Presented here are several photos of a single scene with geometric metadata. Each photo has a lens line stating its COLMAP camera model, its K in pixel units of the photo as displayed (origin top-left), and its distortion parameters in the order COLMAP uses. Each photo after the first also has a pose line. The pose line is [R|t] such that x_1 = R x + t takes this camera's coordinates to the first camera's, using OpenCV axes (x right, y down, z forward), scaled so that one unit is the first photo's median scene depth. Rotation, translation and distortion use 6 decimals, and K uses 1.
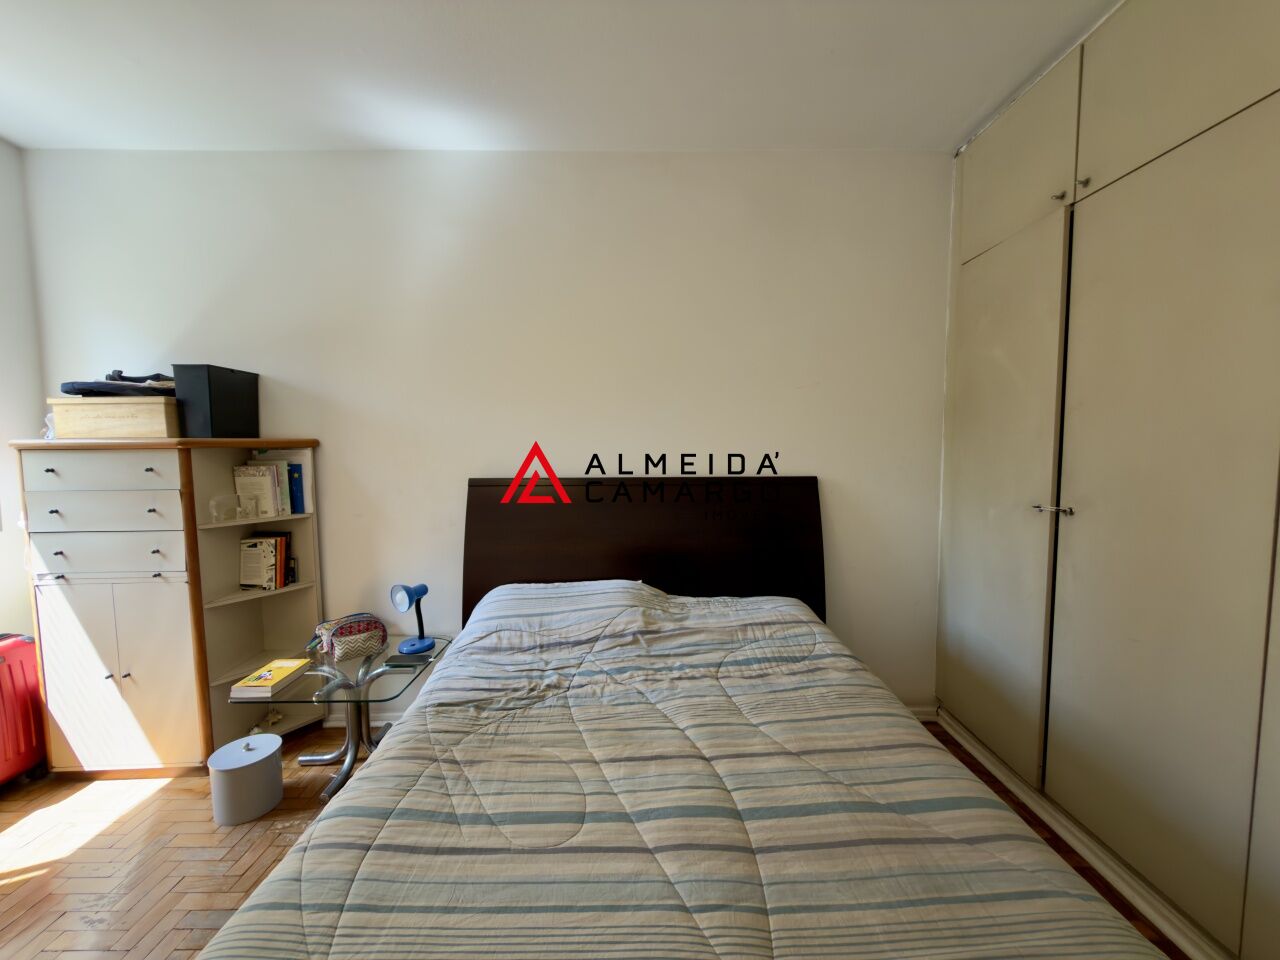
lens RADIAL K [[510.9, 0, 640.9], [0, 510.9, 482.5], [0, 0, 1]] dist [-0.001412, 0.000442]
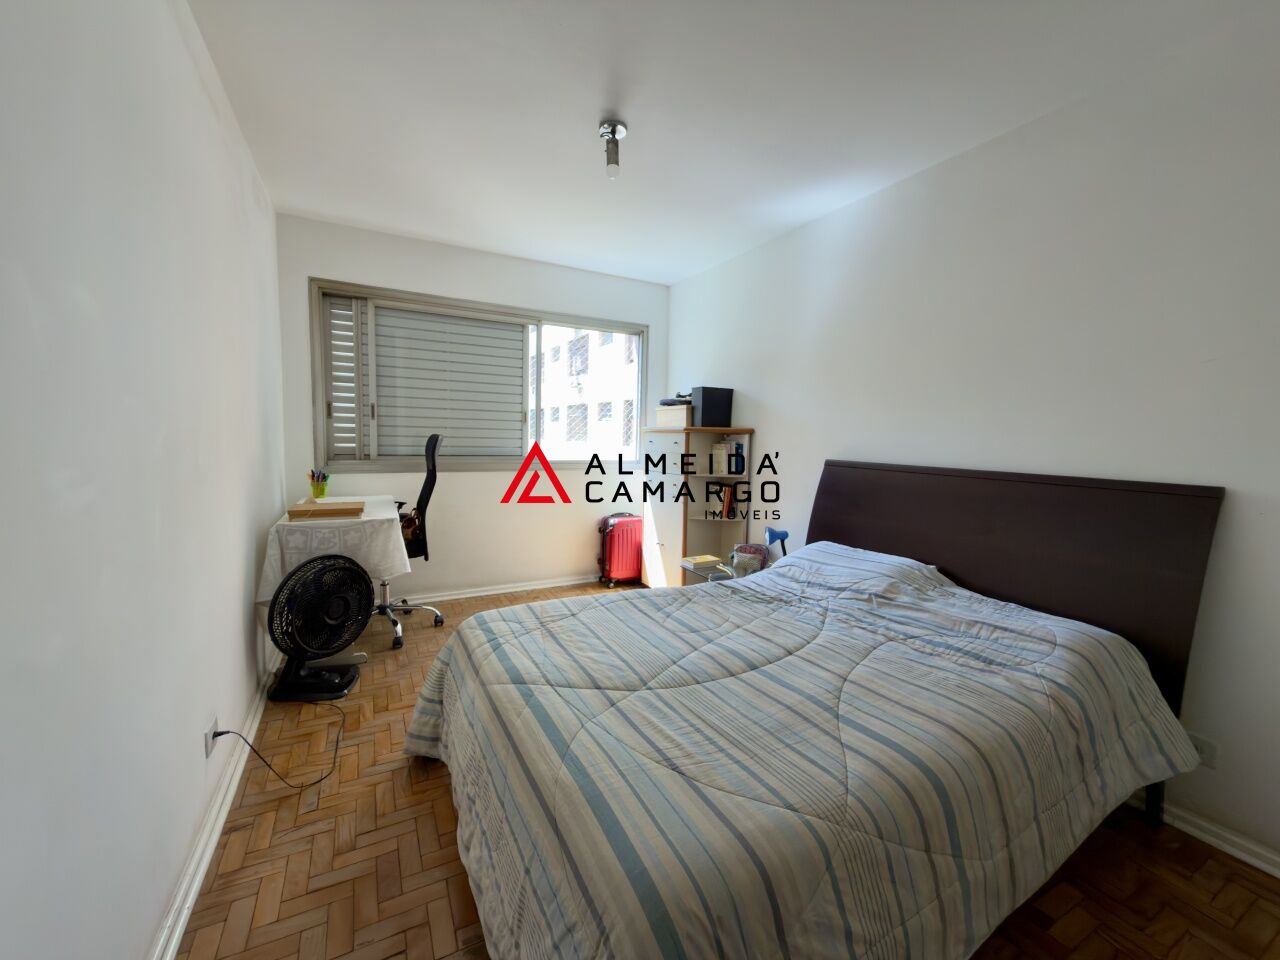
lens RADIAL K [[510.9, 0, 638.3], [0, 510.9, 481.3], [0, 0, 1]] dist [-0.001412, 0.000442]
pose [[0.458855, 0.098658, -0.883017, 0.763895], [-0.092253, 0.993735, 0.063090, 0.012148], [0.883709, 0.052512, 0.465082, -0.036689]]
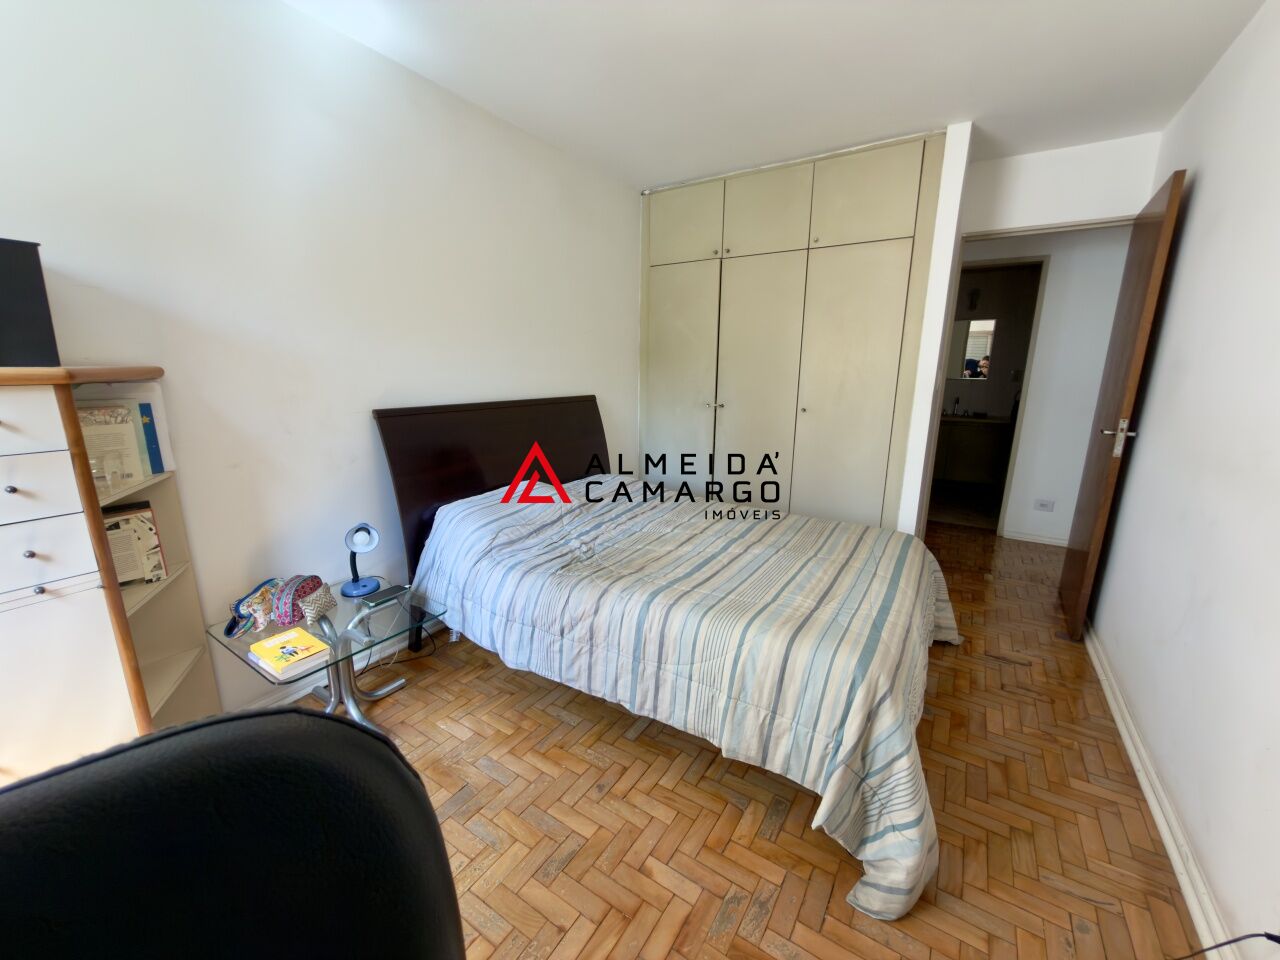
lens RADIAL K [[510.9, 0, 639.2], [0, 510.9, 480.0], [0, 0, 1]] dist [-0.001412, 0.000442]
pose [[0.556329, -0.172241, 0.812915, -1.102228], [0.048891, 0.983372, 0.174898, -0.027879], [-0.829522, -0.057556, 0.555500, 0.050418]]
